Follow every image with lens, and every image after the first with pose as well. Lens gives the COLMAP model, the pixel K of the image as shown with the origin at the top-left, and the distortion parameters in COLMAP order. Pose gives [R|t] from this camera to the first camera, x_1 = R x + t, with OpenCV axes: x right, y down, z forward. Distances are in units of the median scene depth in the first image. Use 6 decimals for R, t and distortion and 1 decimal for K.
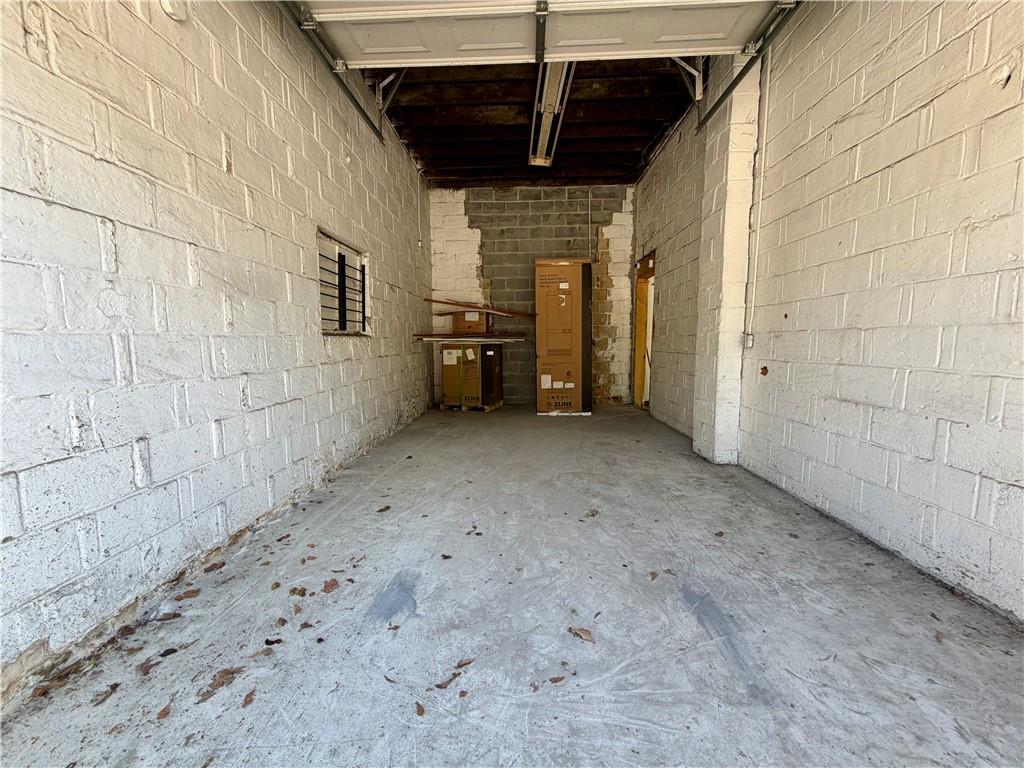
lens RADIAL K [[408.1, 0, 509.9], [0, 408.1, 384.3], [0, 0, 1]] dist [0.000187, 0.000250]
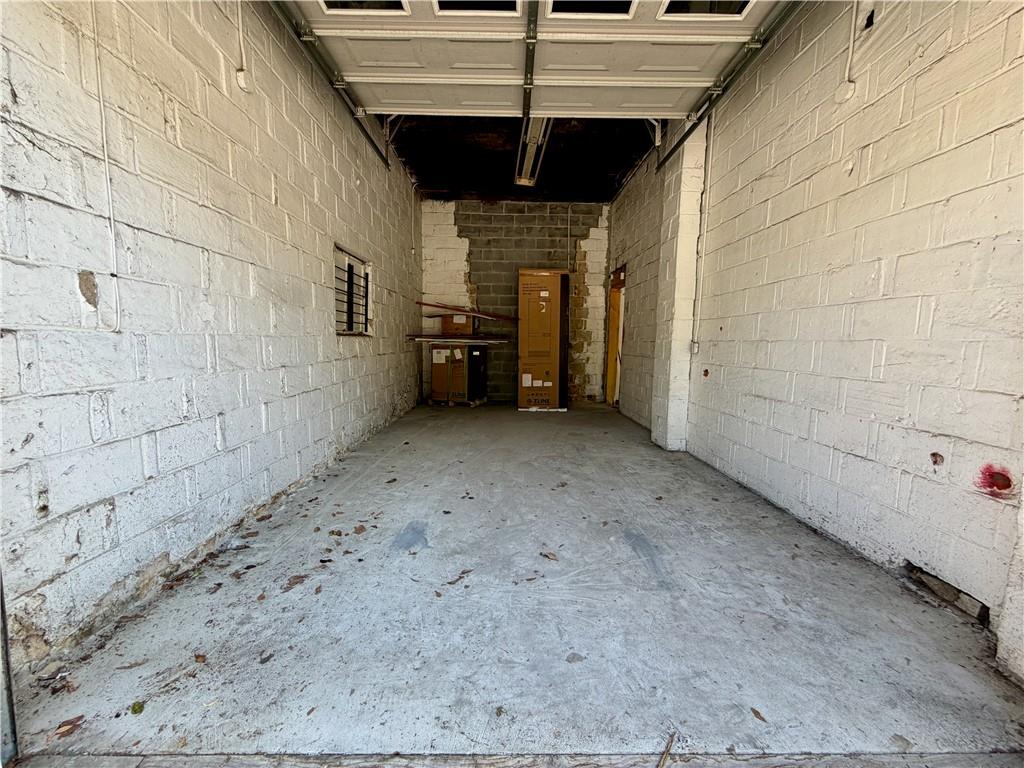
lens RADIAL K [[408.1, 0, 509.9], [0, 408.1, 384.3], [0, 0, 1]] dist [0.000187, 0.000250]
pose [[0.998736, 0.016890, 0.047333, -0.020196], [-0.016855, 0.999857, -0.001135, 0.015152], [-0.047345, 0.000336, 0.998879, -0.227343]]
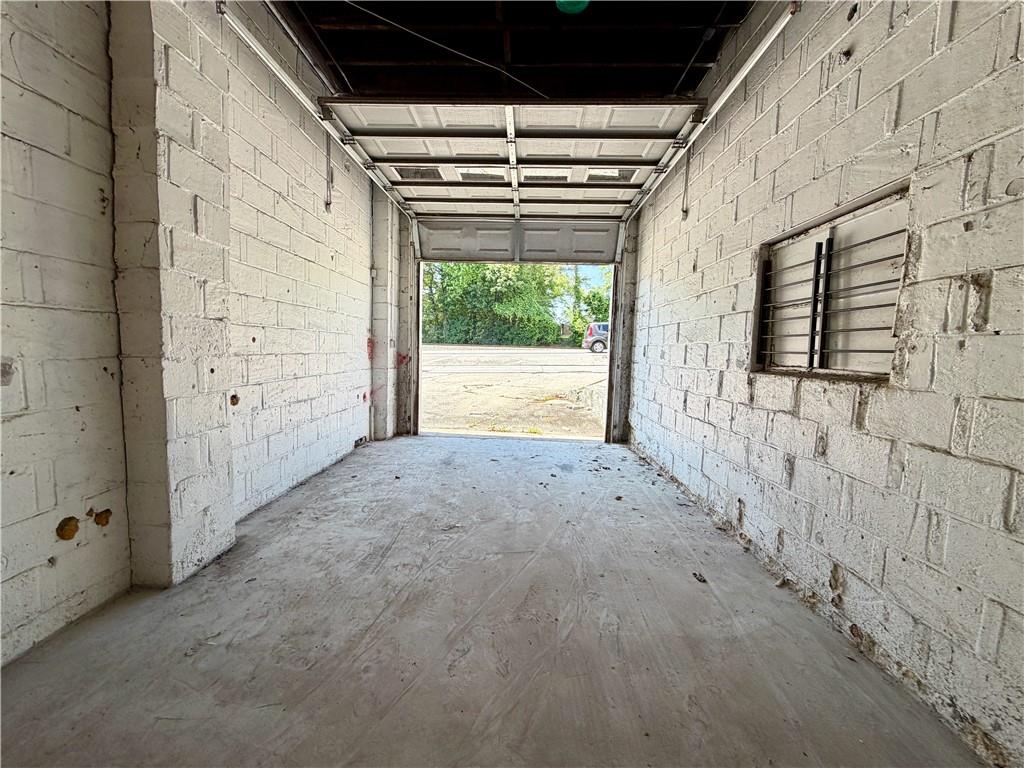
lens RADIAL K [[408.1, 0, 509.9], [0, 408.1, 384.3], [0, 0, 1]] dist [0.000187, 0.000250]
pose [[-0.999665, -0.025030, -0.006577, 0.061686], [-0.025823, 0.981501, 0.189709, -0.296768], [0.001707, 0.189816, -0.981818, 2.239323]]
